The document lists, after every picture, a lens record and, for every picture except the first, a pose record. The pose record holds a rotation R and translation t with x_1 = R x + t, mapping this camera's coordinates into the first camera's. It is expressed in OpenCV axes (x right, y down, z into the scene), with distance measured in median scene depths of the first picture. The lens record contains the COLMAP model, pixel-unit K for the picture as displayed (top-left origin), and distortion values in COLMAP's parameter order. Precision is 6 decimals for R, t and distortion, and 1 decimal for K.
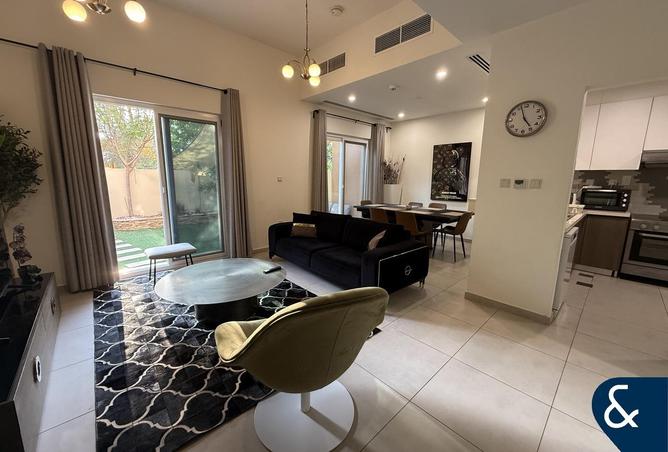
lens RADIAL K [[267.0, 0, 331.3], [0, 267.0, 224.1], [0, 0, 1]] dist [0.001328, 0.000027]
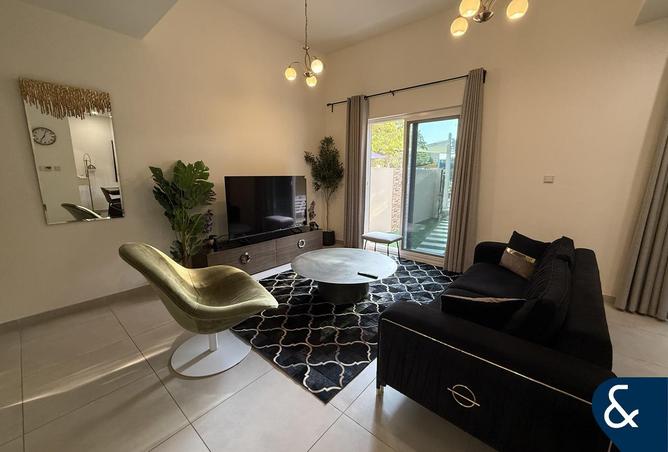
lens RADIAL K [[267.0, 0, 330.9], [0, 267.0, 223.1], [0, 0, 1]] dist [0.001328, 0.000027]
pose [[0.116688, 0.176090, -0.977433, 0.549456], [-0.170396, 0.973113, 0.154970, -0.111356], [0.978442, 0.148468, 0.143556, 0.599579]]
